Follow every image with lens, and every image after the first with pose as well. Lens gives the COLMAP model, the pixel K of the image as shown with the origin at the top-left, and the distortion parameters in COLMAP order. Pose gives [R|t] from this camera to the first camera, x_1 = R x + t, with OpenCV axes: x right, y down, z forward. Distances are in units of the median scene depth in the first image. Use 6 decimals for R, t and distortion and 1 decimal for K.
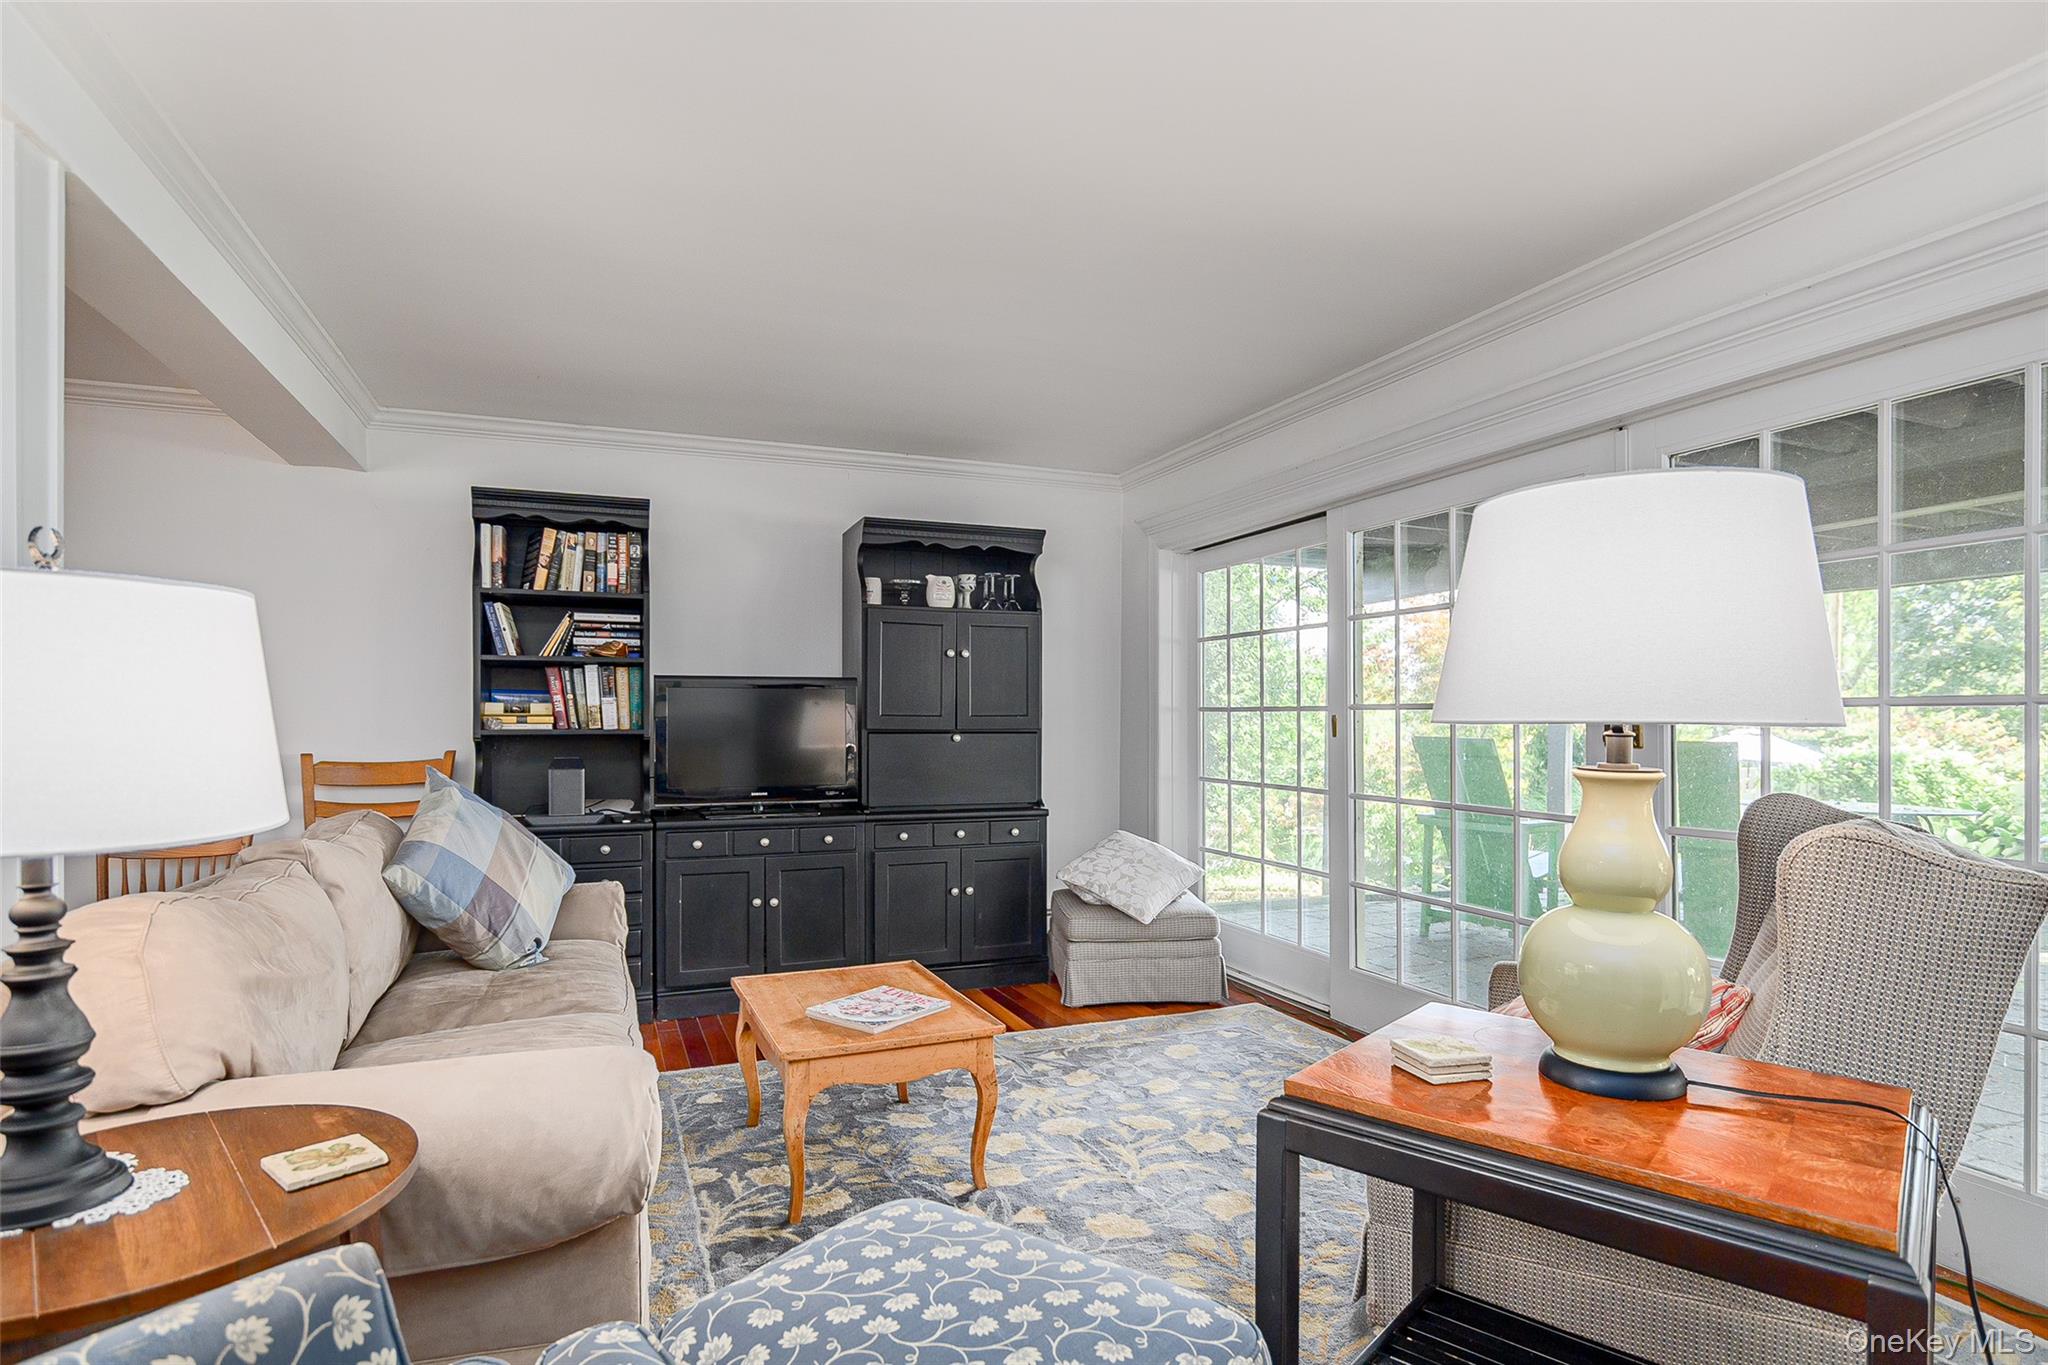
lens RADIAL K [[1041.4, 0, 1047.0], [0, 1041.4, 718.7], [0, 0, 1]] dist [0.000900, 0.003097]
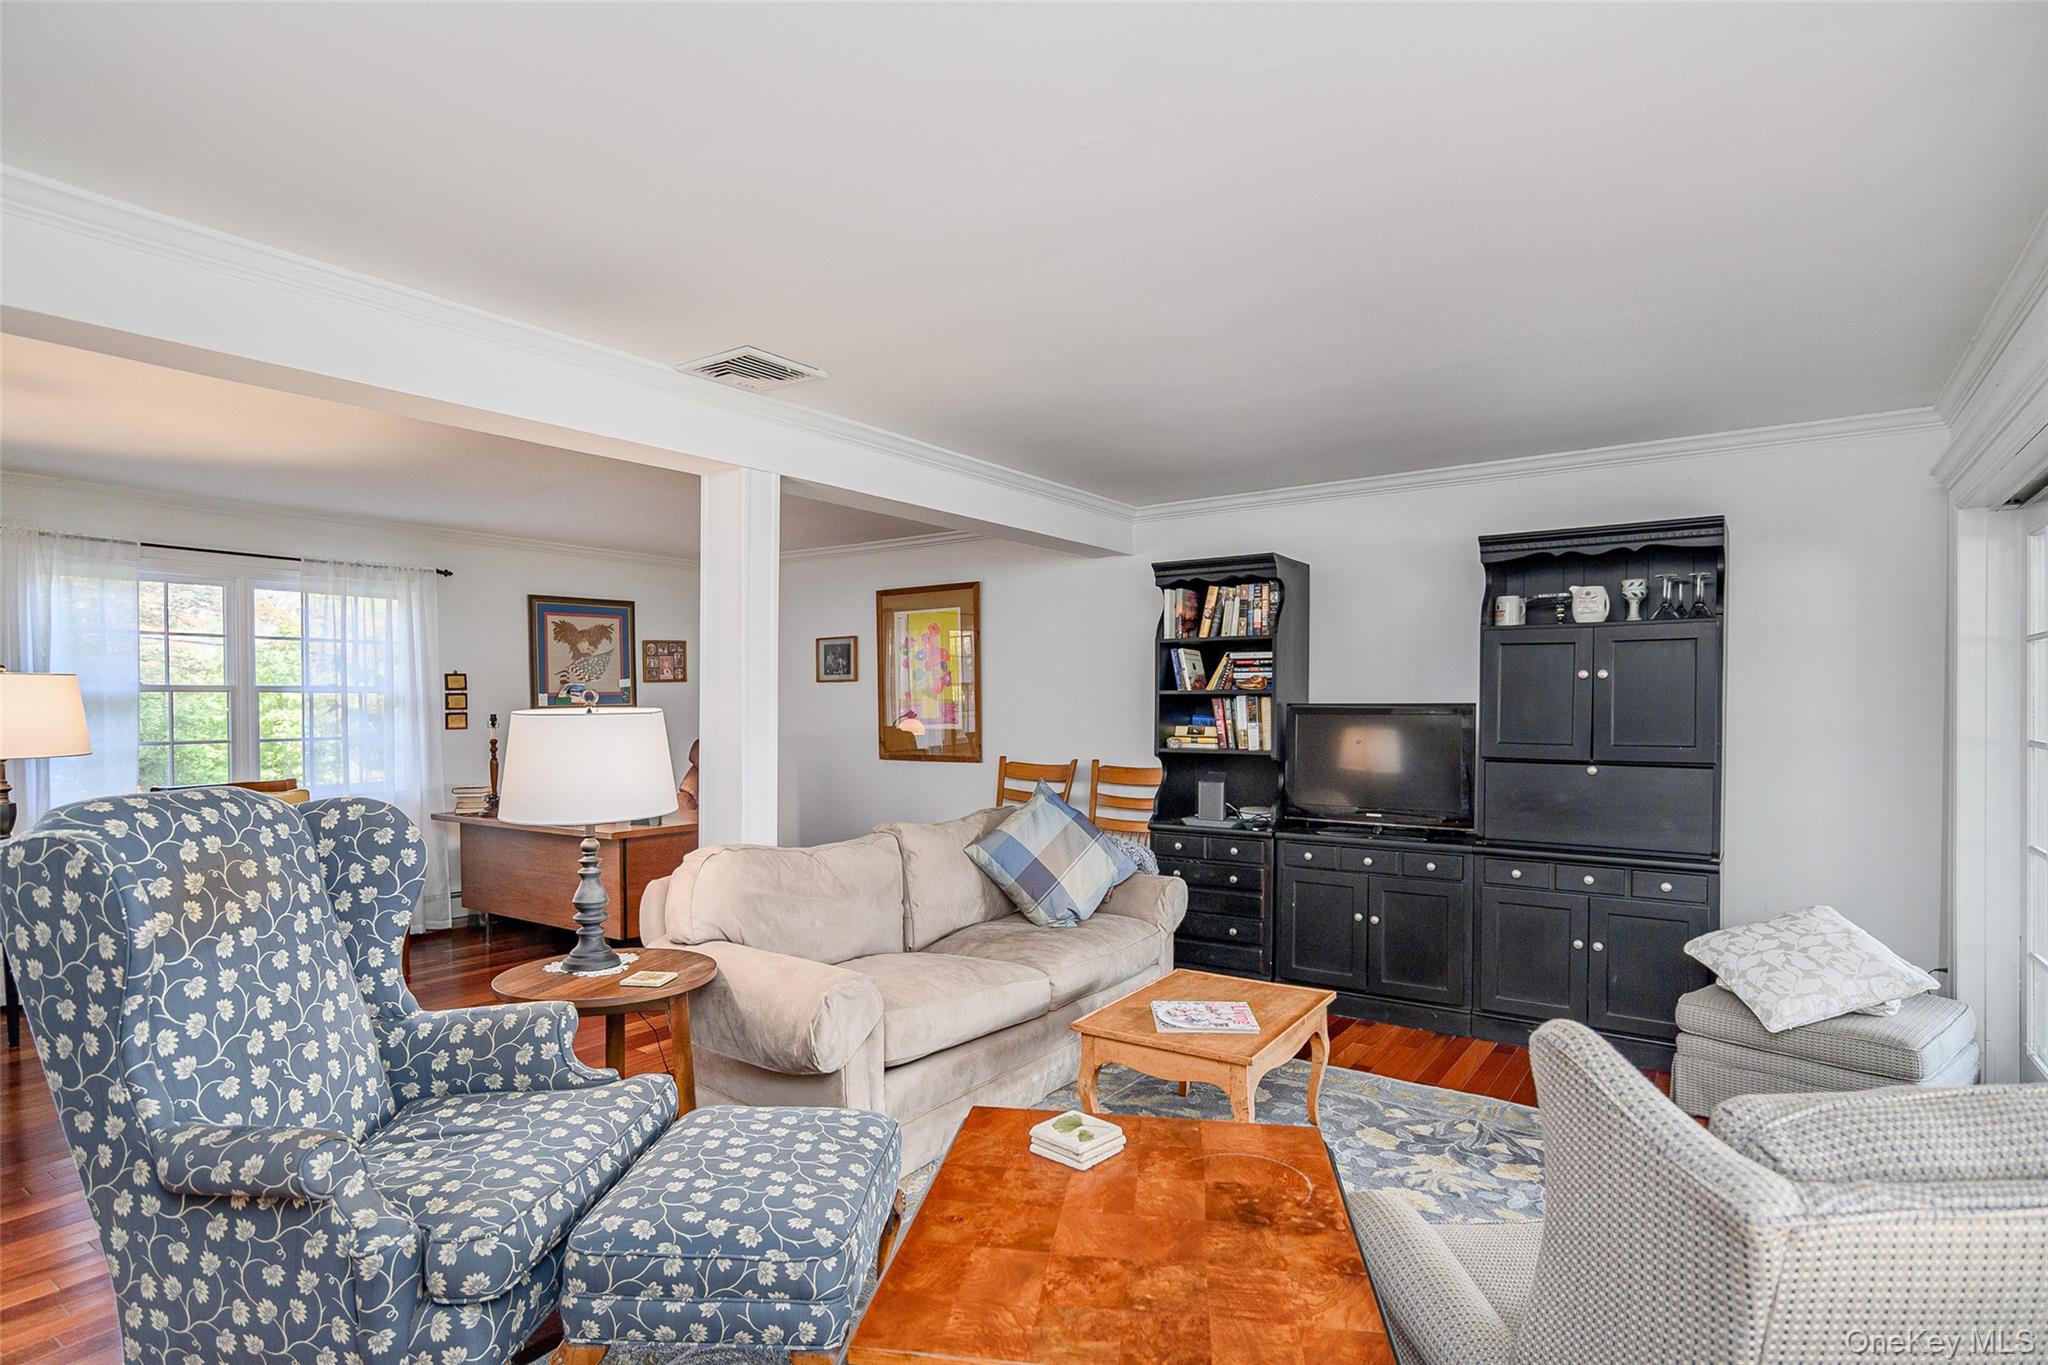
lens RADIAL K [[1041.4, 0, 1032.8], [0, 1041.4, 696.6], [0, 0, 1]] dist [0.000900, 0.003097]
pose [[0.559433, -0.008637, -0.828831, 0.420614], [-0.002695, 0.999921, -0.012240, -0.035026], [0.828871, 0.009081, 0.559366, 0.128725]]
